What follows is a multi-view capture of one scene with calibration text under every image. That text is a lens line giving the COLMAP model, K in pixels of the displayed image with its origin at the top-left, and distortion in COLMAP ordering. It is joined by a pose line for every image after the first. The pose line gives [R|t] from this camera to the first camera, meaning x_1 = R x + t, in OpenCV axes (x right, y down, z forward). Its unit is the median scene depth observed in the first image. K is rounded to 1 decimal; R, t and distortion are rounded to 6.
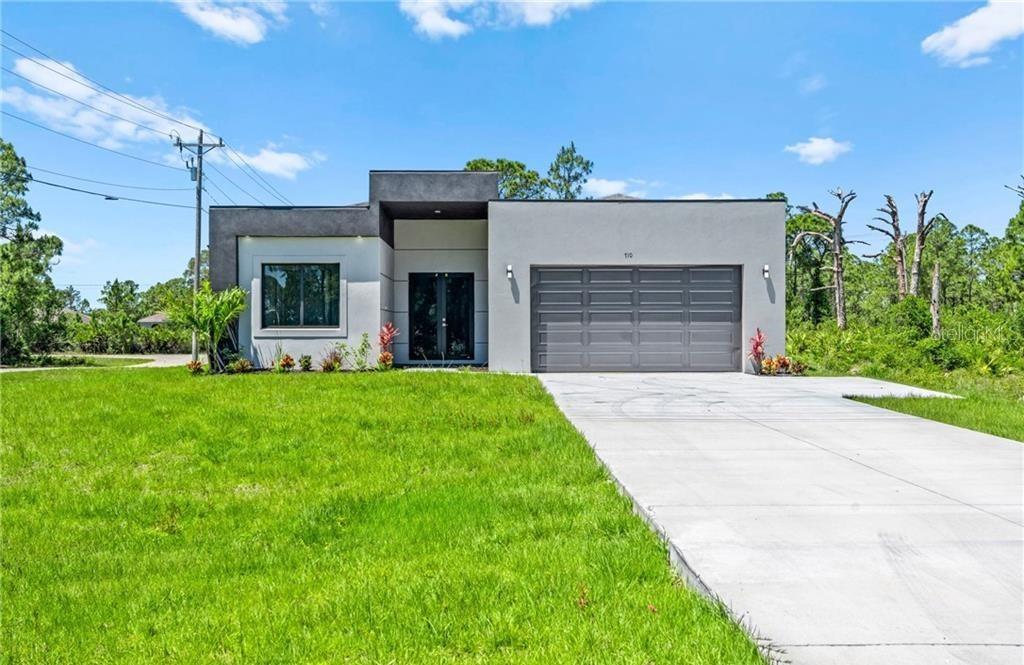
lens RADIAL K [[1026.9, 0, 512.0], [0, 1026.9, 332.5], [0, 0, 1]] dist [0.014596, 0.003340]
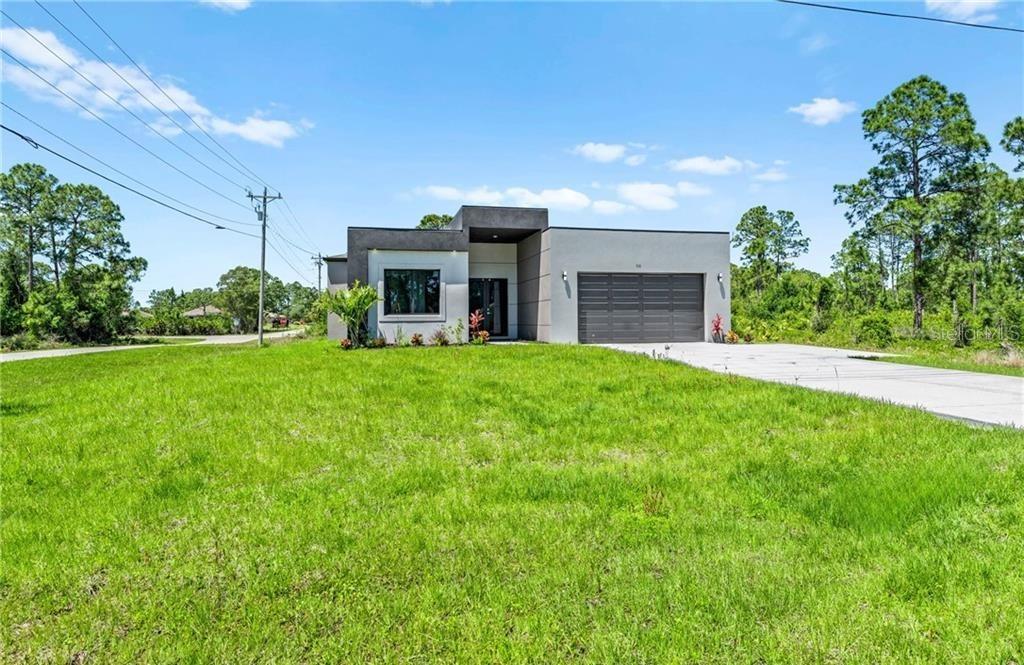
lens RADIAL K [[563.1, 0, 513.4], [0, 563.1, 311.5], [0, 0, 1]] dist [-0.002036, 0.000058]
pose [[0.976212, -0.002671, 0.216802, -0.238282], [0.006279, 0.999853, -0.015955, 0.004076], [-0.216727, 0.016936, 0.976085, 0.214061]]
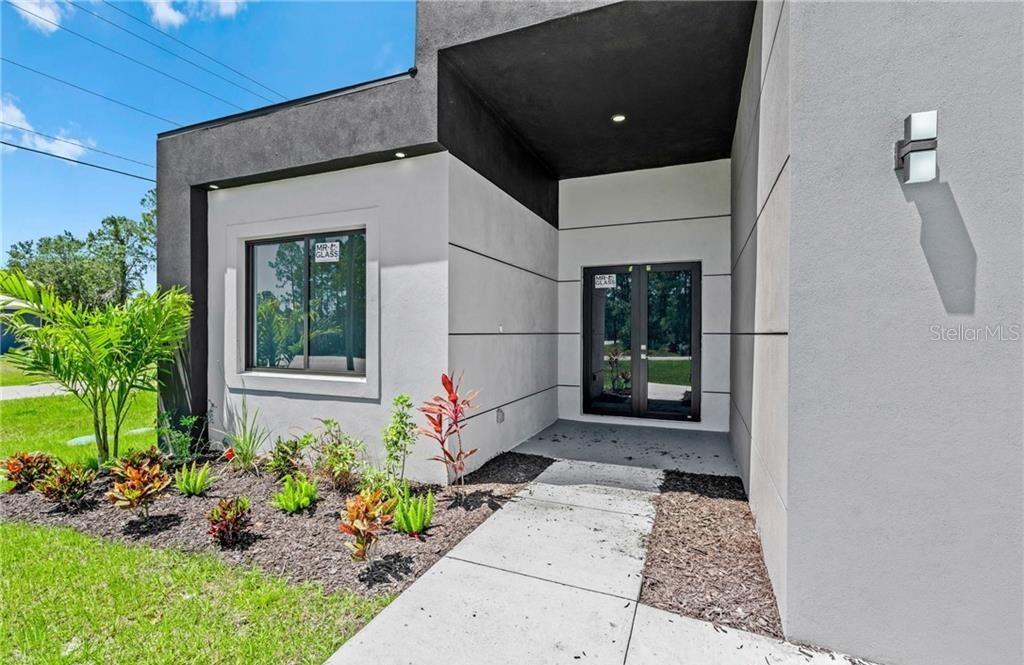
lens RADIAL K [[471.5, 0, 500.2], [0, 471.5, 333.6], [0, 0, 1]] dist [0.000069, -0.000092]
pose [[0.910983, 0.007185, -0.412380, -0.035709], [-0.004499, 0.999962, 0.007485, -0.024686], [0.412418, -0.004964, 0.910981, 0.842859]]
